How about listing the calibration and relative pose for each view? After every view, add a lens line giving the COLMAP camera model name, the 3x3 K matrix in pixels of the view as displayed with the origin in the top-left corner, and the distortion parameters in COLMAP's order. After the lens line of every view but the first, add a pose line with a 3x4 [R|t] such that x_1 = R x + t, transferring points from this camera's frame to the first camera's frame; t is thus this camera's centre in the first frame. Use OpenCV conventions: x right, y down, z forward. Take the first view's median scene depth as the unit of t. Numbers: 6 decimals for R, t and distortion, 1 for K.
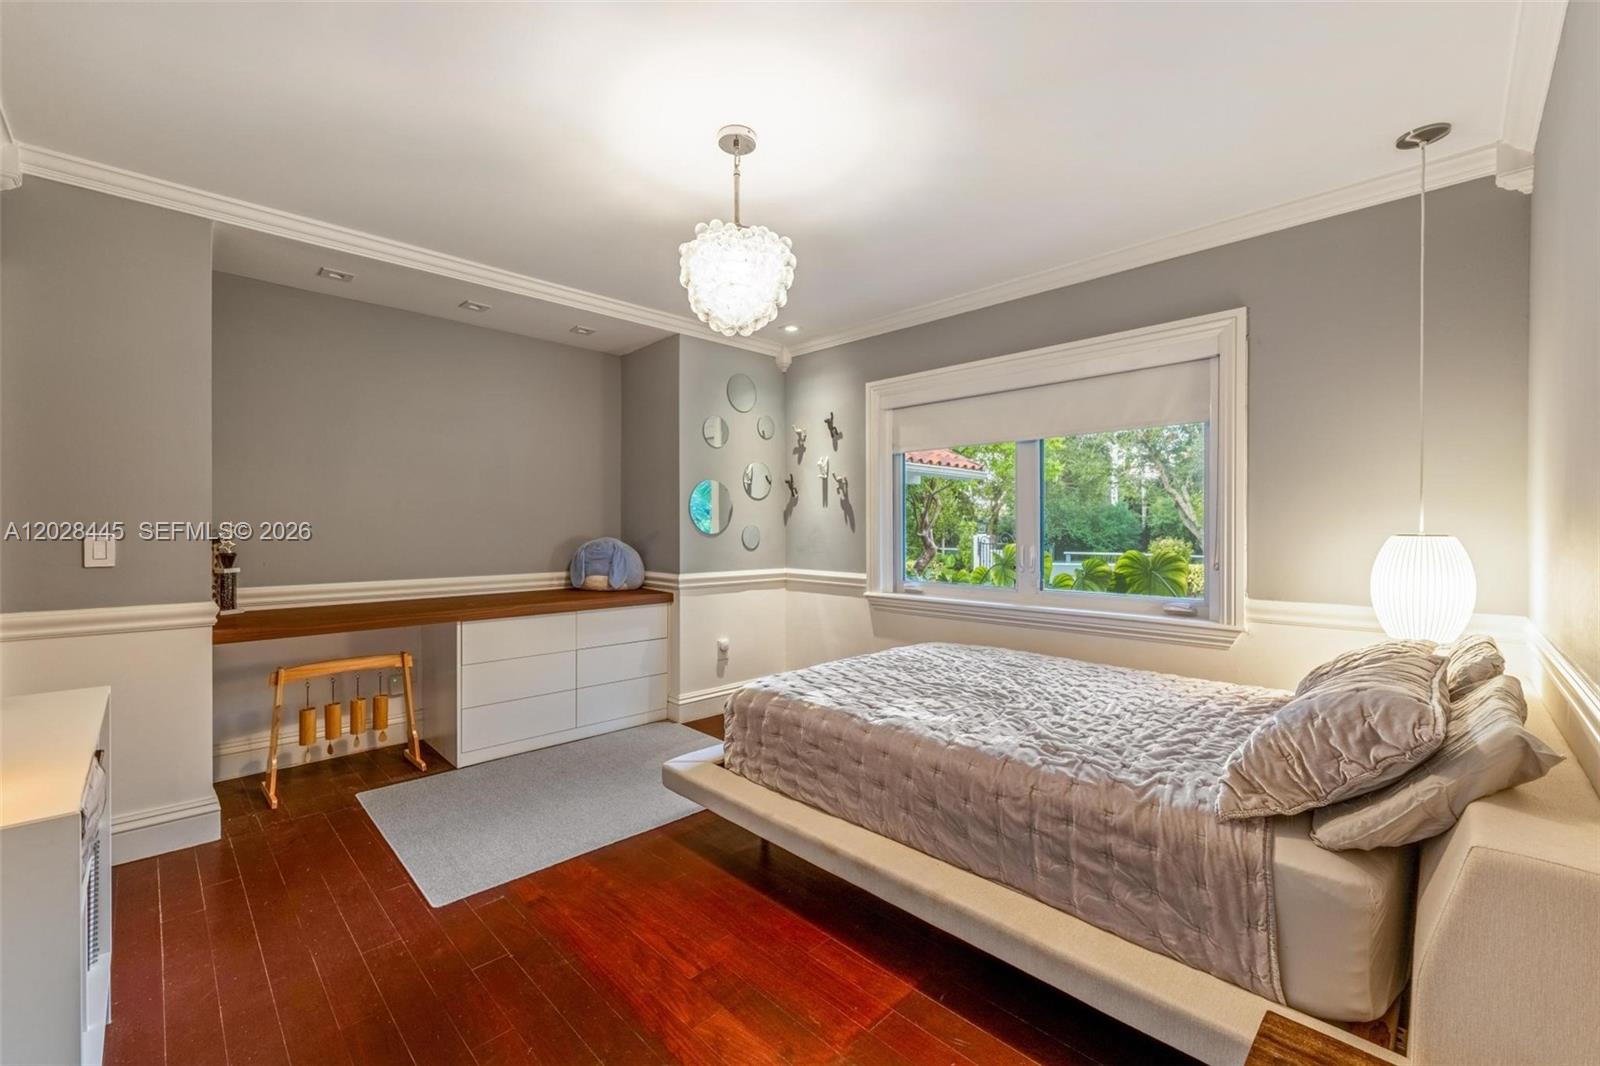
lens RADIAL K [[643.5, 0, 796.5], [0, 643.5, 530.5], [0, 0, 1]] dist [-0.000157, 0.000185]
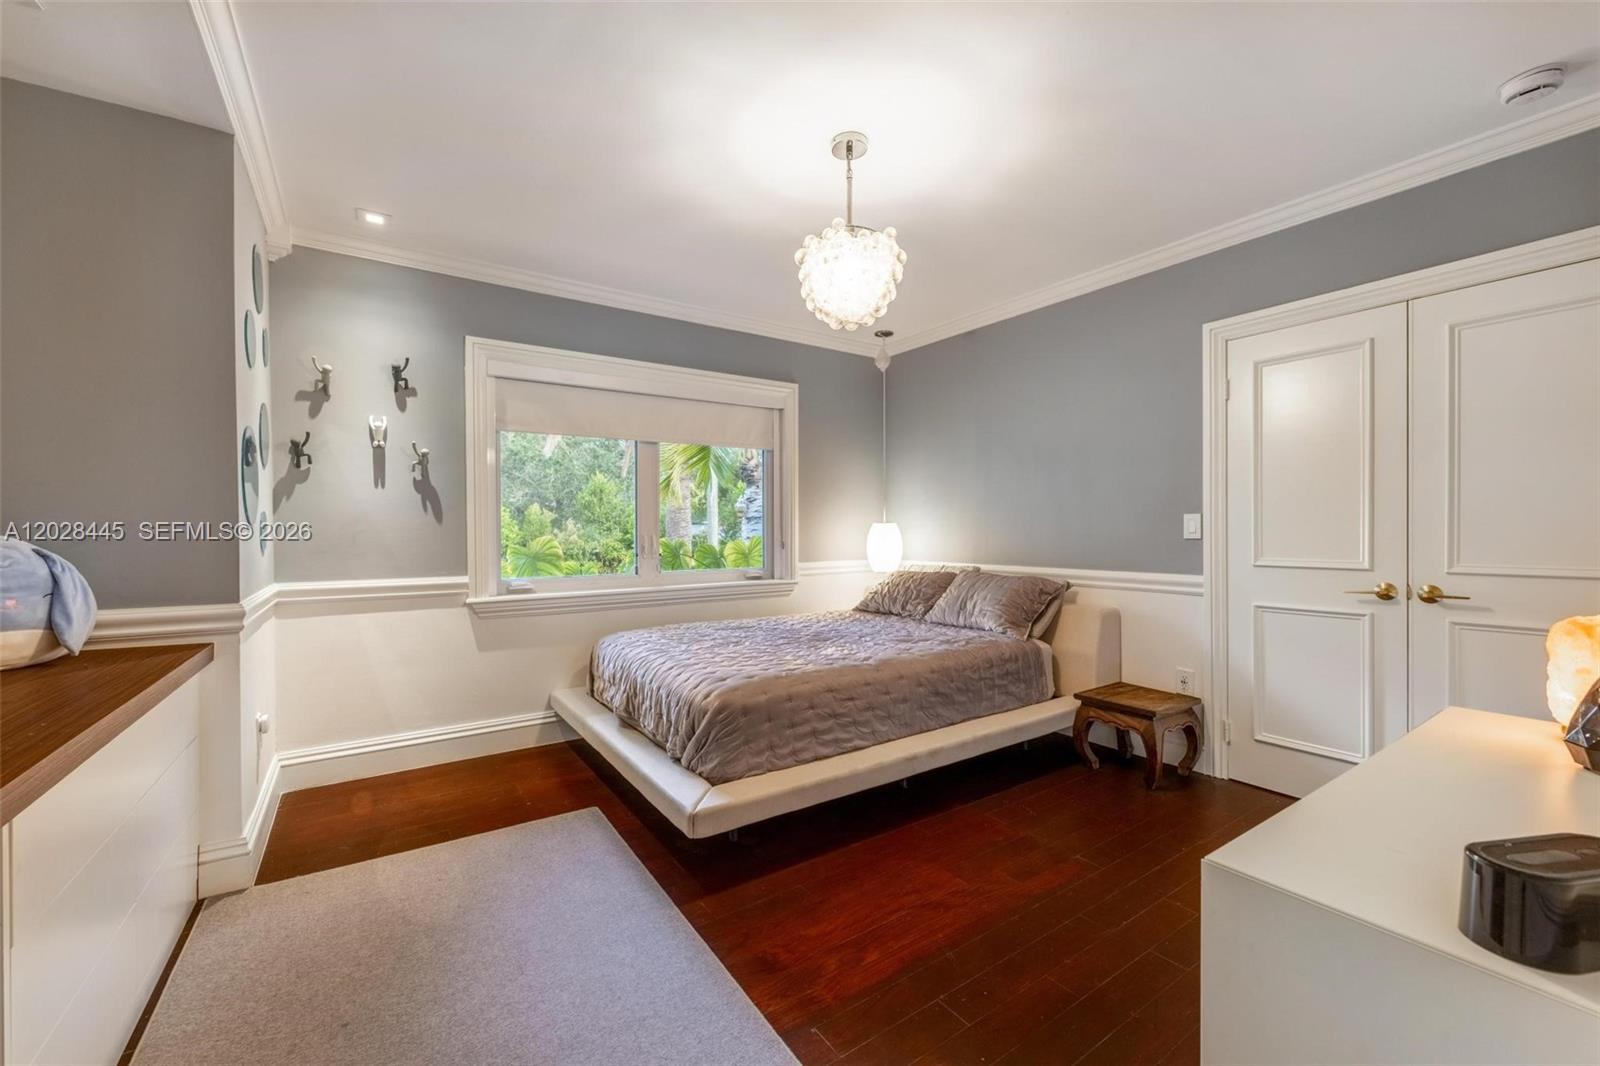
lens RADIAL K [[636.0, 0, 796.4], [0, 636.0, 532.9], [0, 0, 1]] dist [0.001282, 0.000446]
pose [[0.194399, -0.009374, 0.980878, -0.595621], [0.009250, 0.999927, 0.007723, 0.012075], [-0.980879, 0.007572, 0.194472, 0.460711]]
